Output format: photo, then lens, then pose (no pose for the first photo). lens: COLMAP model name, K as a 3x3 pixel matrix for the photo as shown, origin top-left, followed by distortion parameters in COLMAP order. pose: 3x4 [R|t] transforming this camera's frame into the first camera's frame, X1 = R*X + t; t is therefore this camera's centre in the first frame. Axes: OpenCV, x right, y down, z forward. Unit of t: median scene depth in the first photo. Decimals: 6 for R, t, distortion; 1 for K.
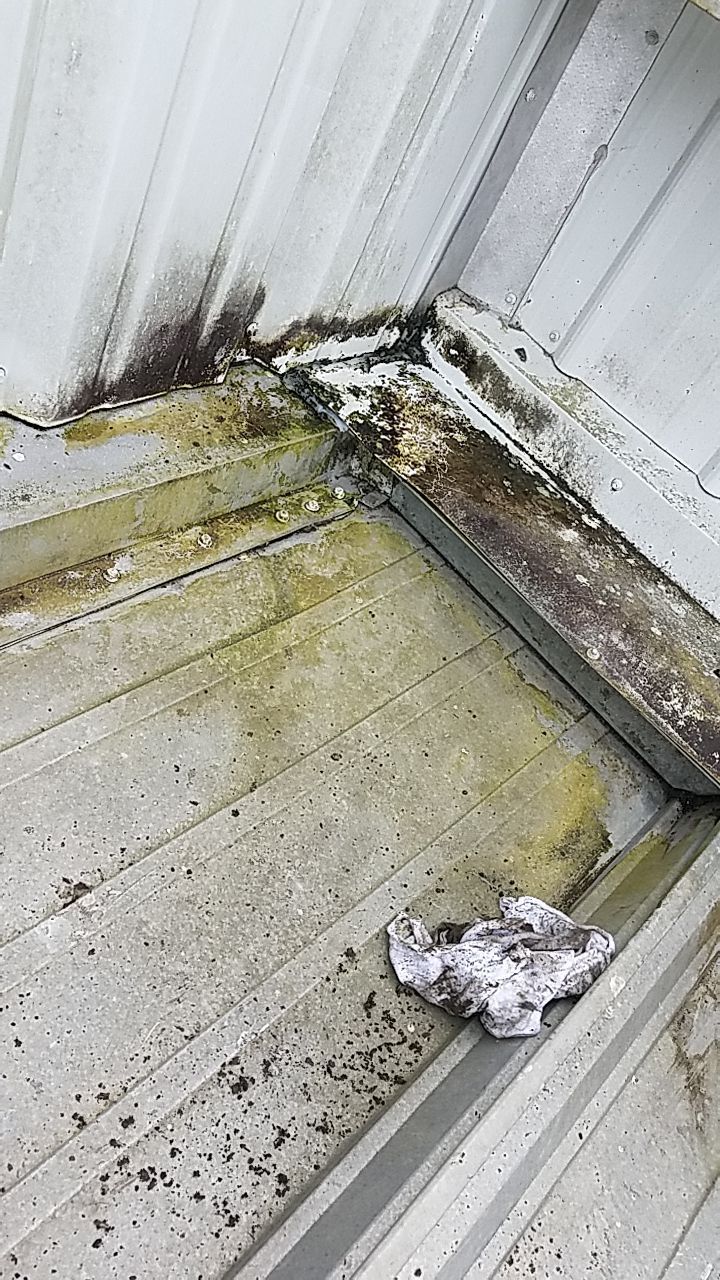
lens RADIAL K [[984.9, 0, 359.1], [0, 984.9, 635.7], [0, 0, 1]] dist [-0.006013, 0.004266]
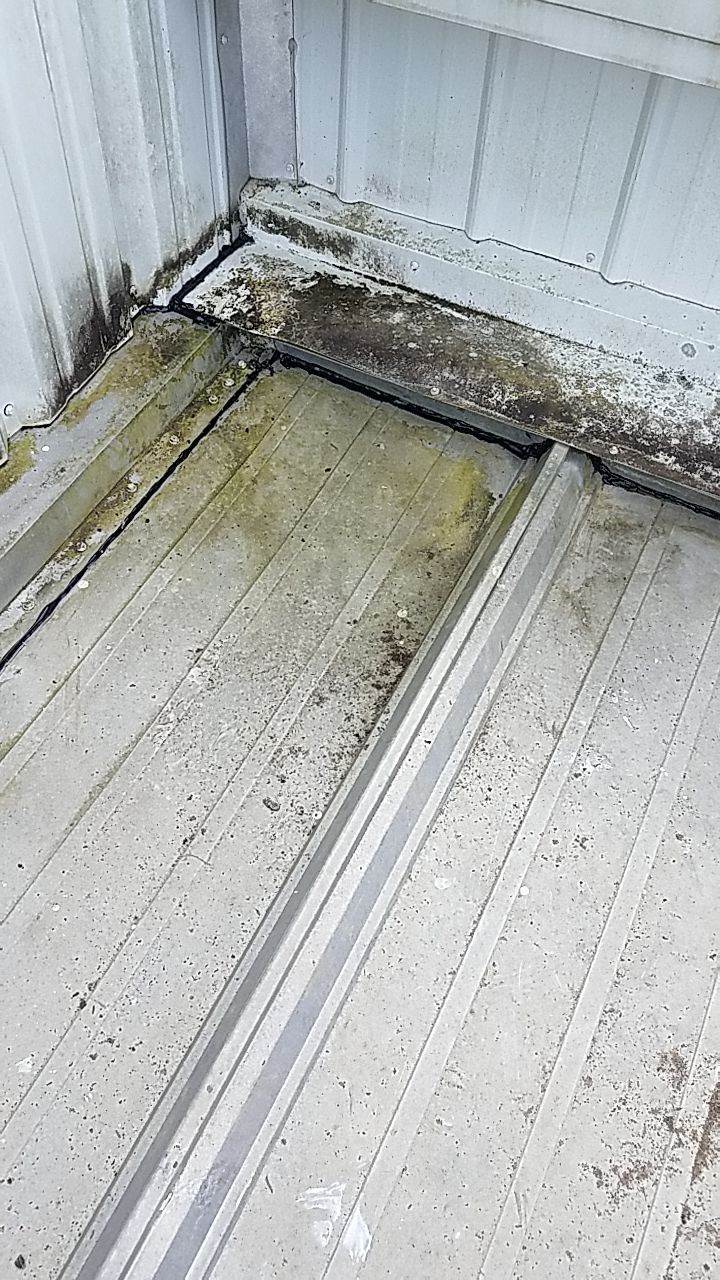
lens RADIAL K [[999.2, 0, 366.4], [0, 999.2, 632.8], [0, 0, 1]] dist [0.004348, -0.002006]
pose [[0.893416, -0.432369, -0.121921, 0.152818], [0.448143, 0.876672, 0.174969, 0.025005], [0.031233, -0.210958, 0.976996, -0.509852]]
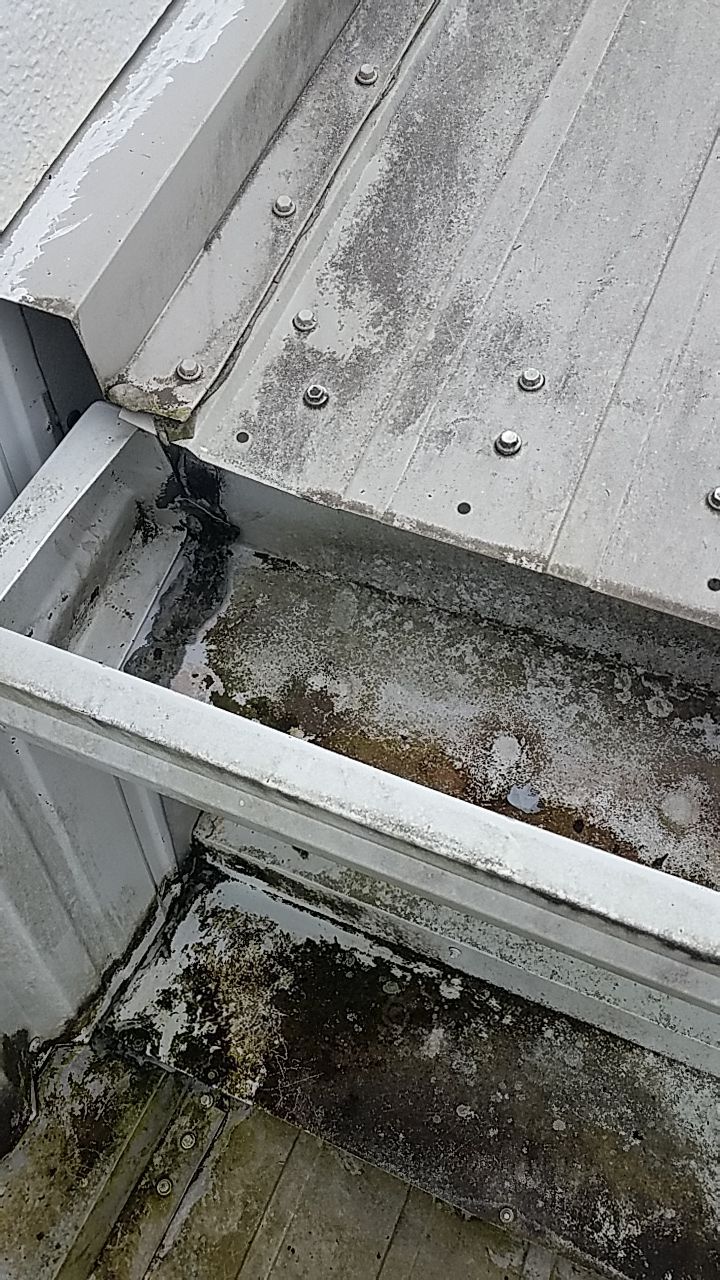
lens RADIAL K [[984.9, 0, 359.1], [0, 984.9, 635.7], [0, 0, 1]] dist [-0.006013, 0.004266]
pose [[0.862928, -0.496200, -0.095613, 0.432380], [0.504113, 0.858414, 0.094846, -0.559132], [0.035013, -0.130045, 0.990890, 0.112590]]
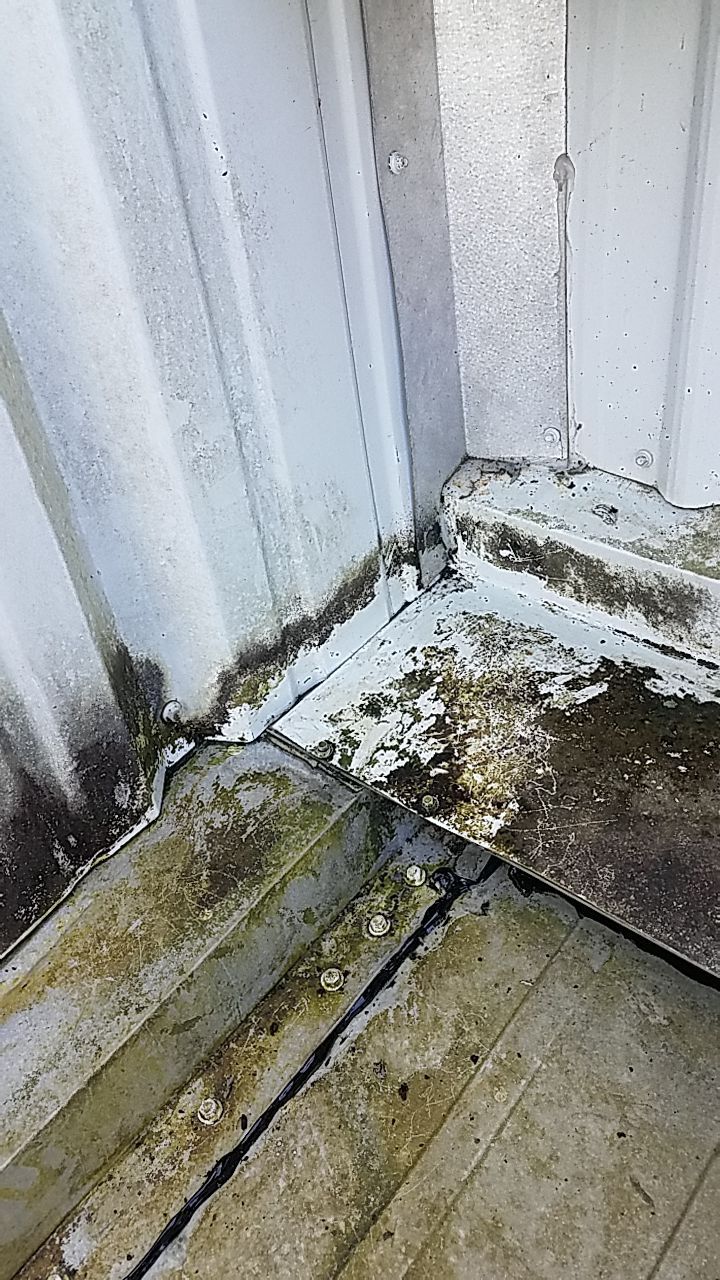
lens RADIAL K [[998.5, 0, 360.3], [0, 998.5, 621.9], [0, 0, 1]] dist [0.003685, -0.000028]
pose [[0.861453, -0.430676, -0.269103, 0.184692], [0.402031, 0.902107, -0.156758, -0.205428], [0.310272, 0.026852, 0.950269, 0.409076]]
